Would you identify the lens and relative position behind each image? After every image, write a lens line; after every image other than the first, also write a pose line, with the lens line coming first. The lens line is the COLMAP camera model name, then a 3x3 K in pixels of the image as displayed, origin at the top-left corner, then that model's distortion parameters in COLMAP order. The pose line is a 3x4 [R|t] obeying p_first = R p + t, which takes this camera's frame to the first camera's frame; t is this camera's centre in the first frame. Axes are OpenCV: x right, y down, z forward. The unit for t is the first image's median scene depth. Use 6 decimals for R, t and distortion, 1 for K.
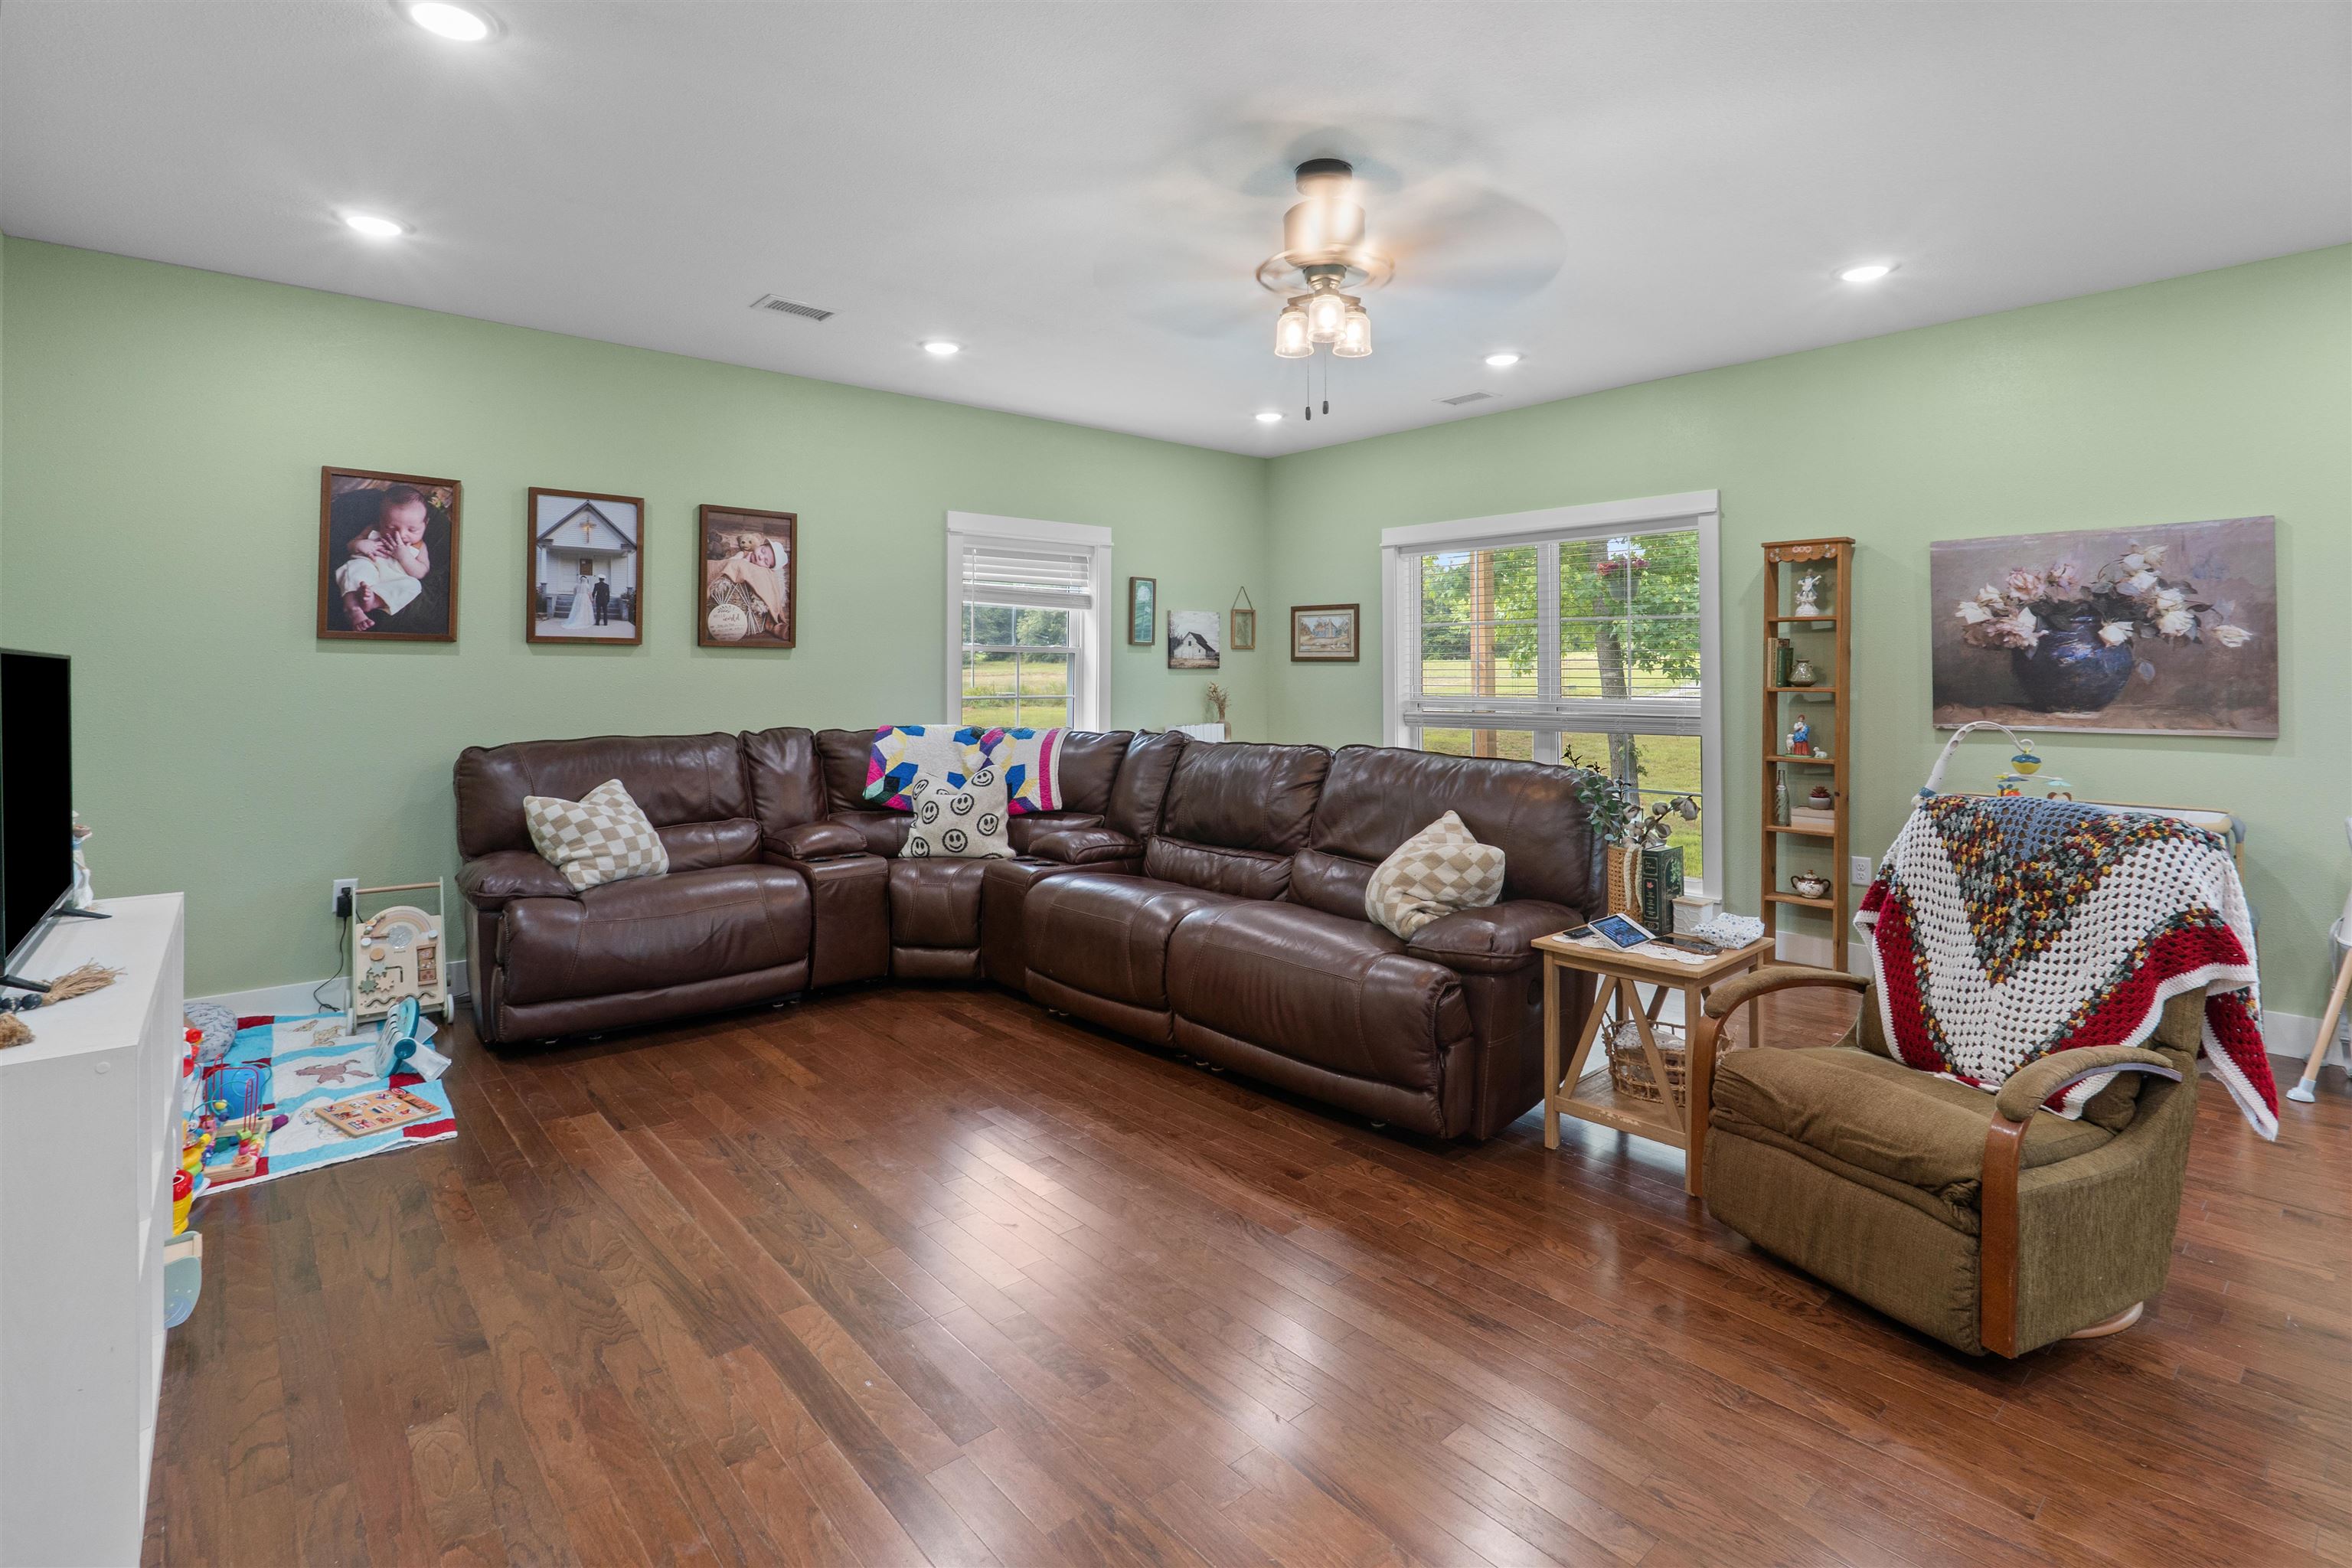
lens RADIAL K [[1105.8, 0, 1183.1], [0, 1105.8, 665.6], [0, 0, 1]] dist [-0.012826, 0.003454]
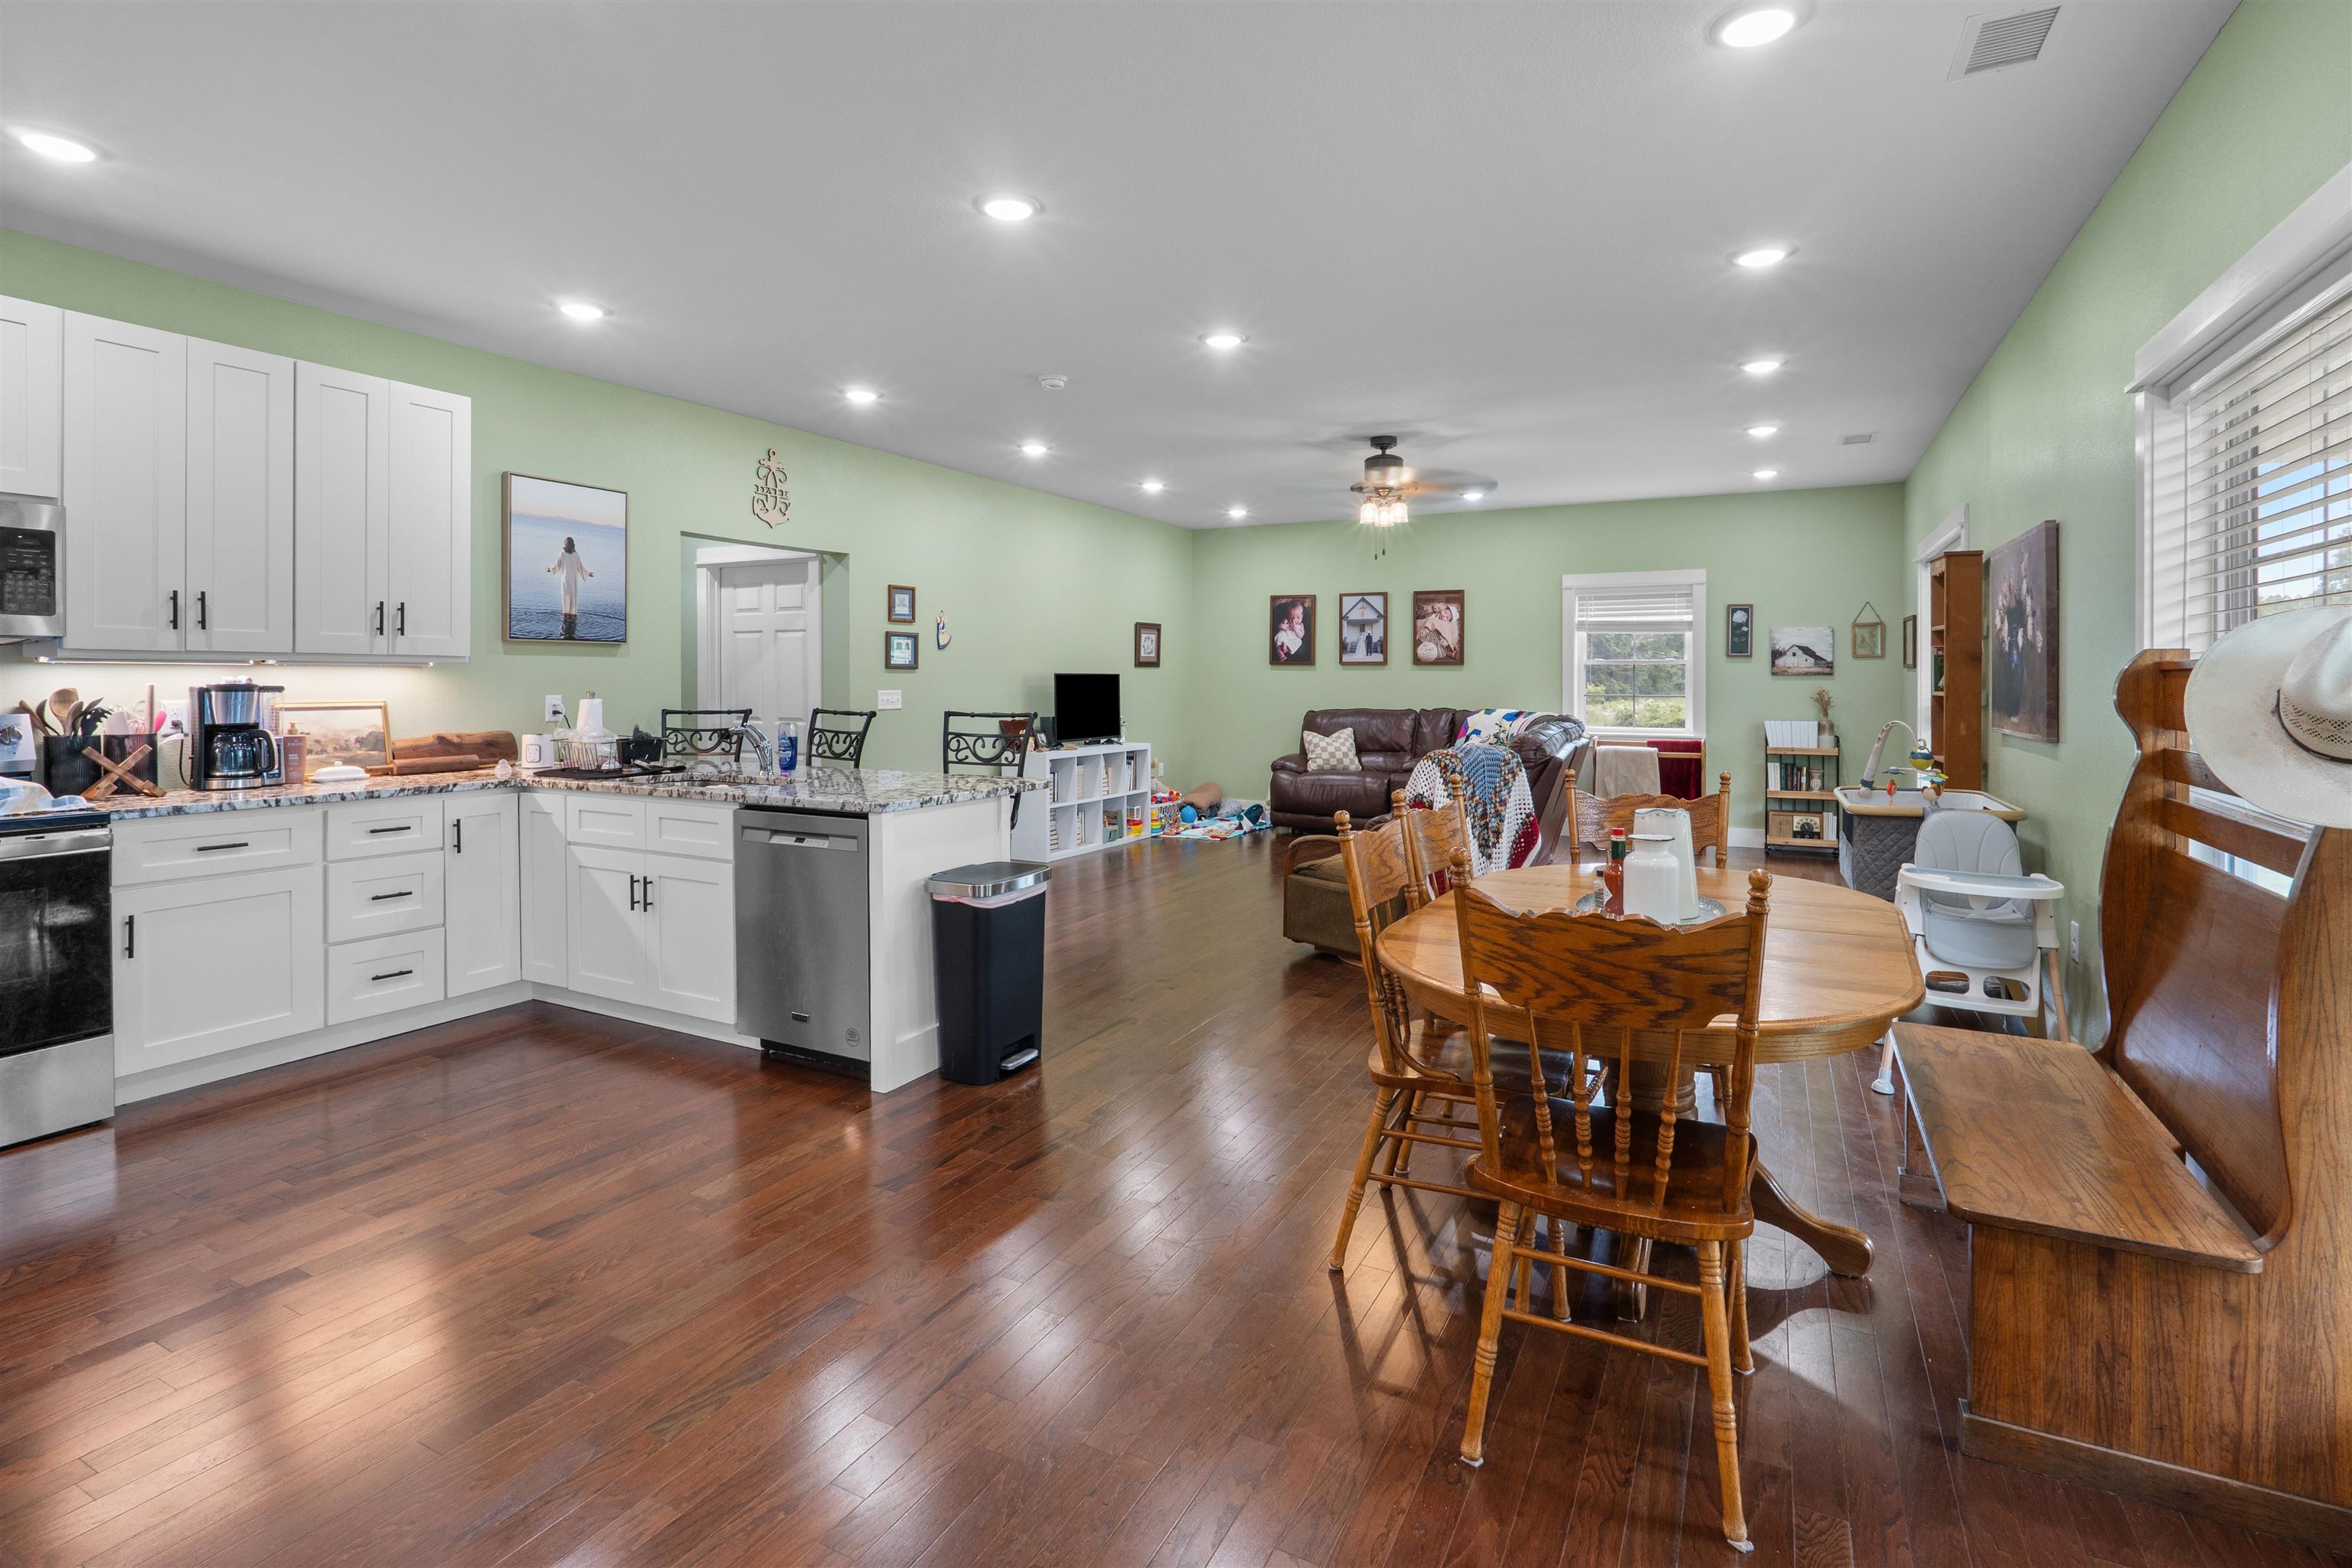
lens RADIAL K [[1105.8, 0, 1185.8], [0, 1105.8, 699.1], [0, 0, 1]] dist [-0.012826, 0.003454]
pose [[0.370493, 0.016607, -0.928687, 1.284283], [0.005360, 0.999785, 0.020016, 0.001893], [0.928820, -0.012393, 0.370324, -0.096841]]
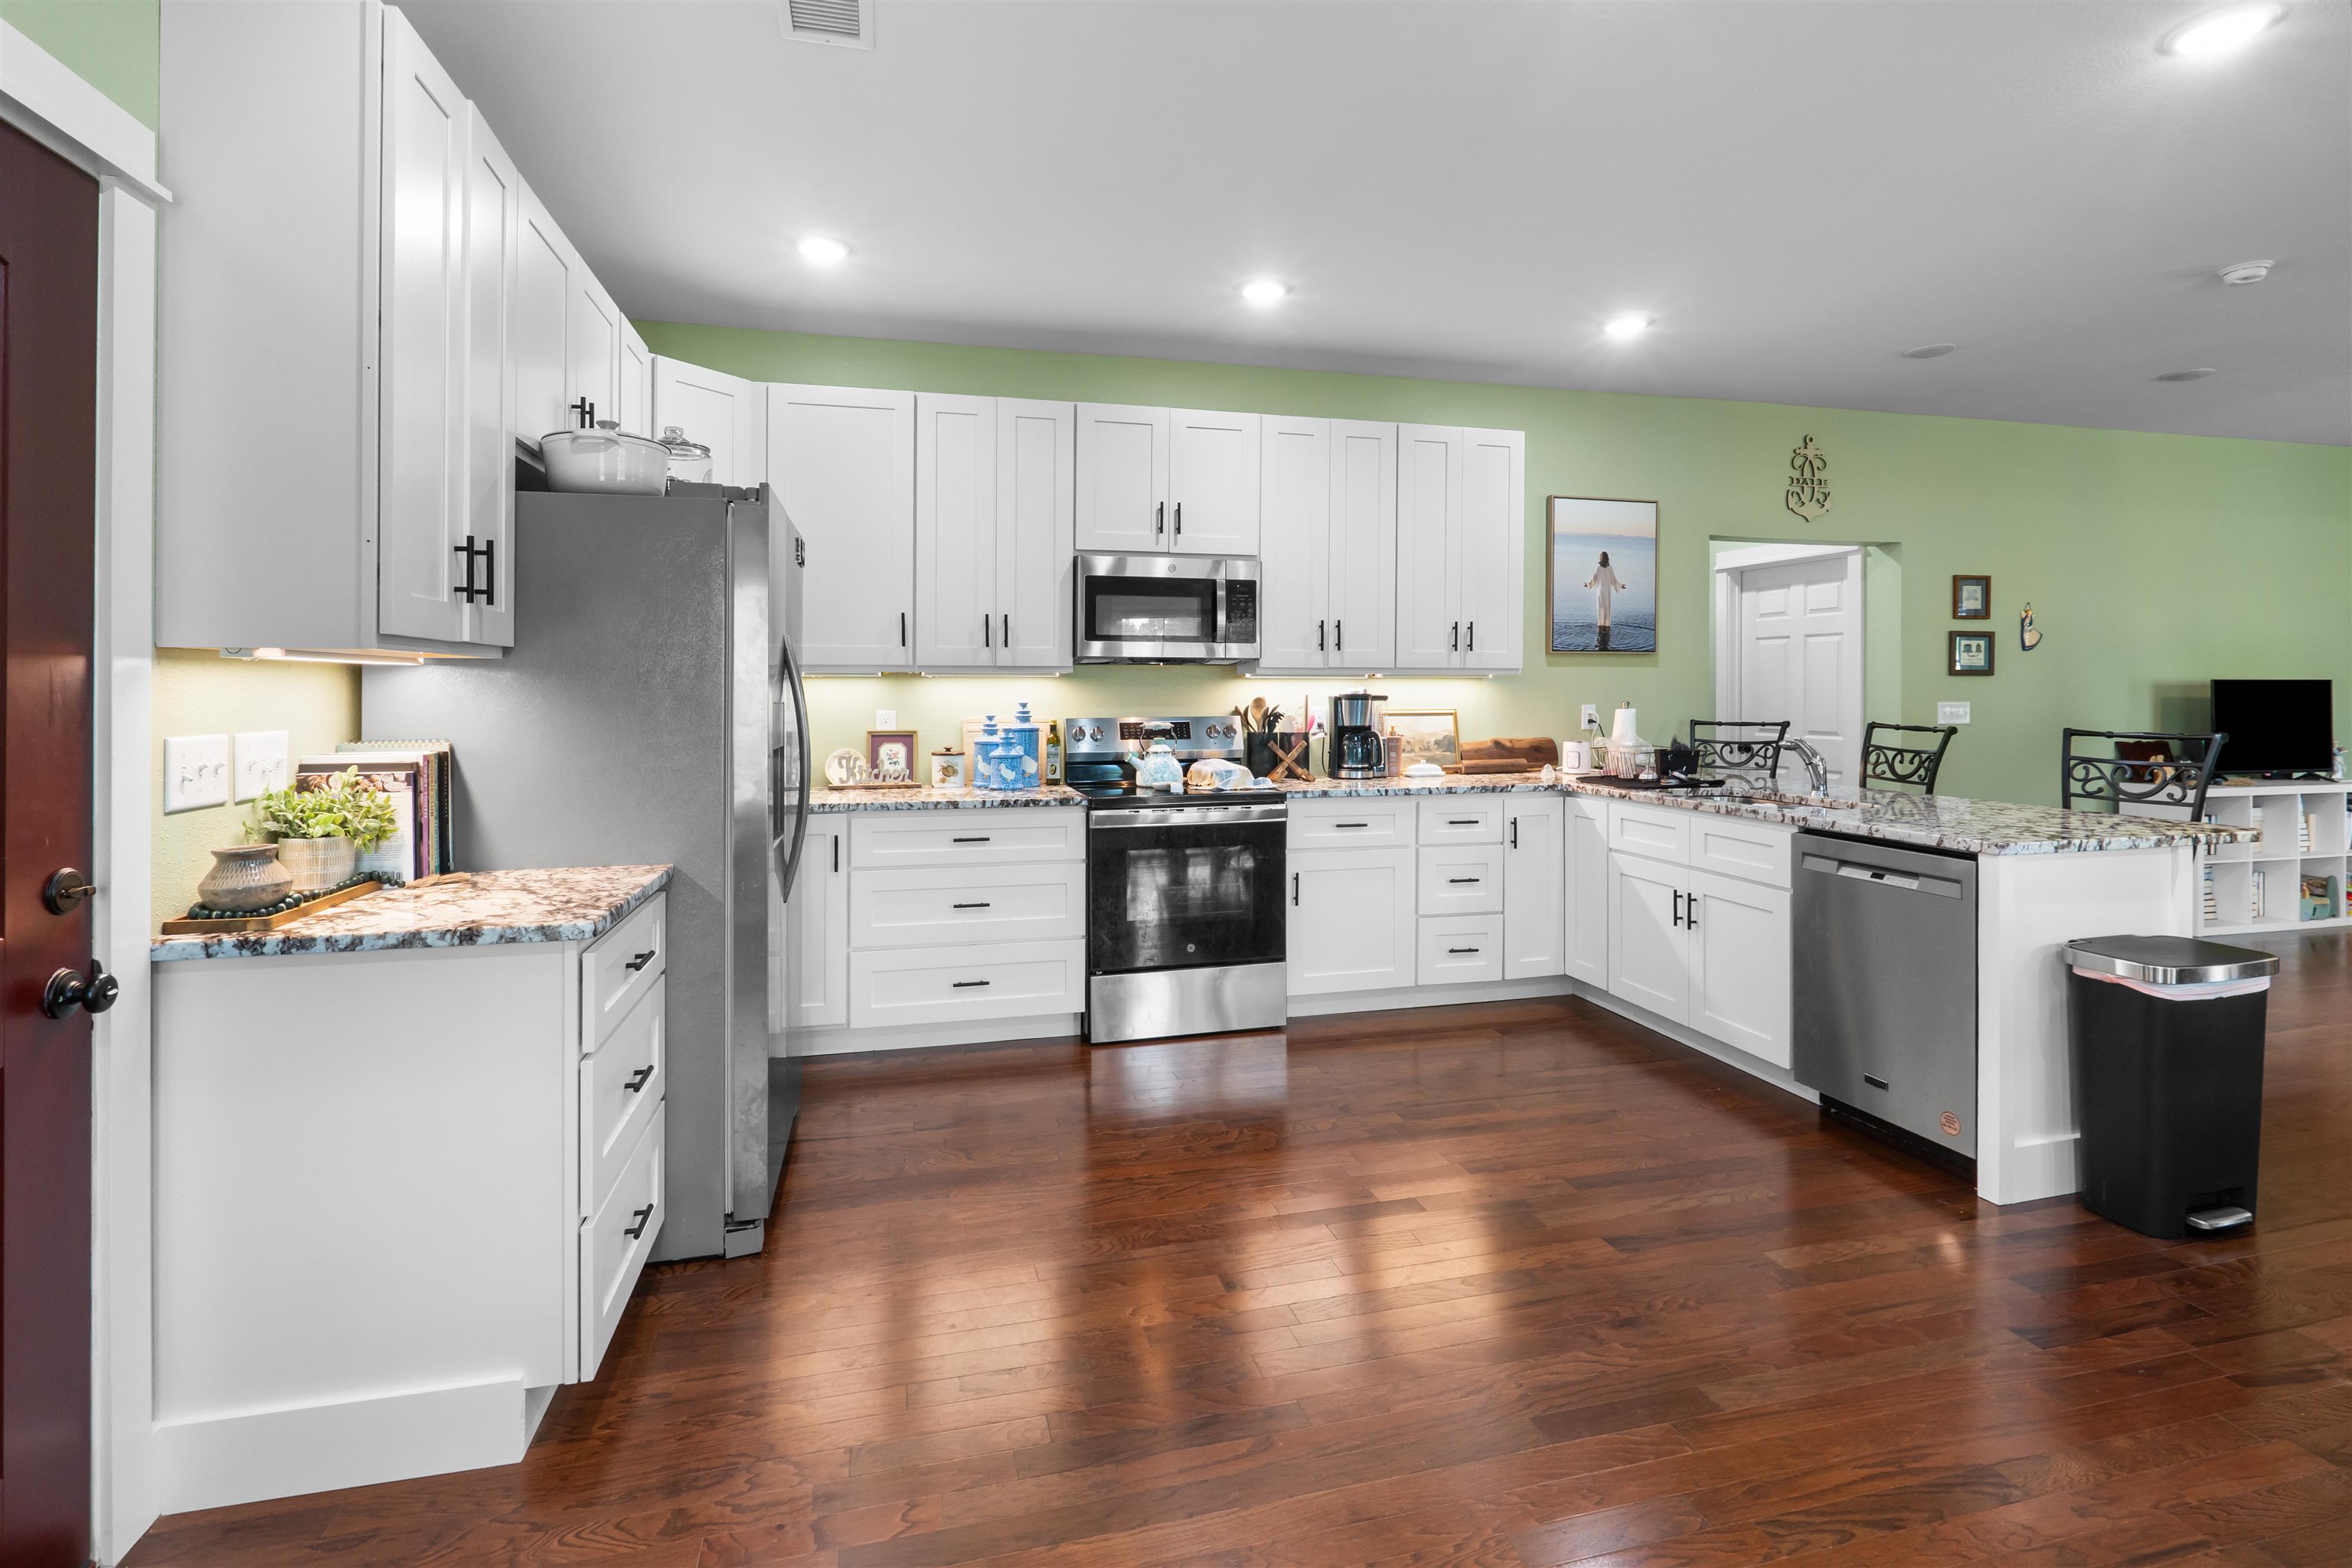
lens RADIAL K [[1105.8, 0, 1185.2], [0, 1105.8, 698.0], [0, 0, 1]] dist [-0.012826, 0.003454]
pose [[-0.440515, 0.007986, -0.897710, 1.243704], [0.008024, 0.999956, 0.004959, 0.000738], [0.897709, -0.005019, -0.440559, -0.147935]]
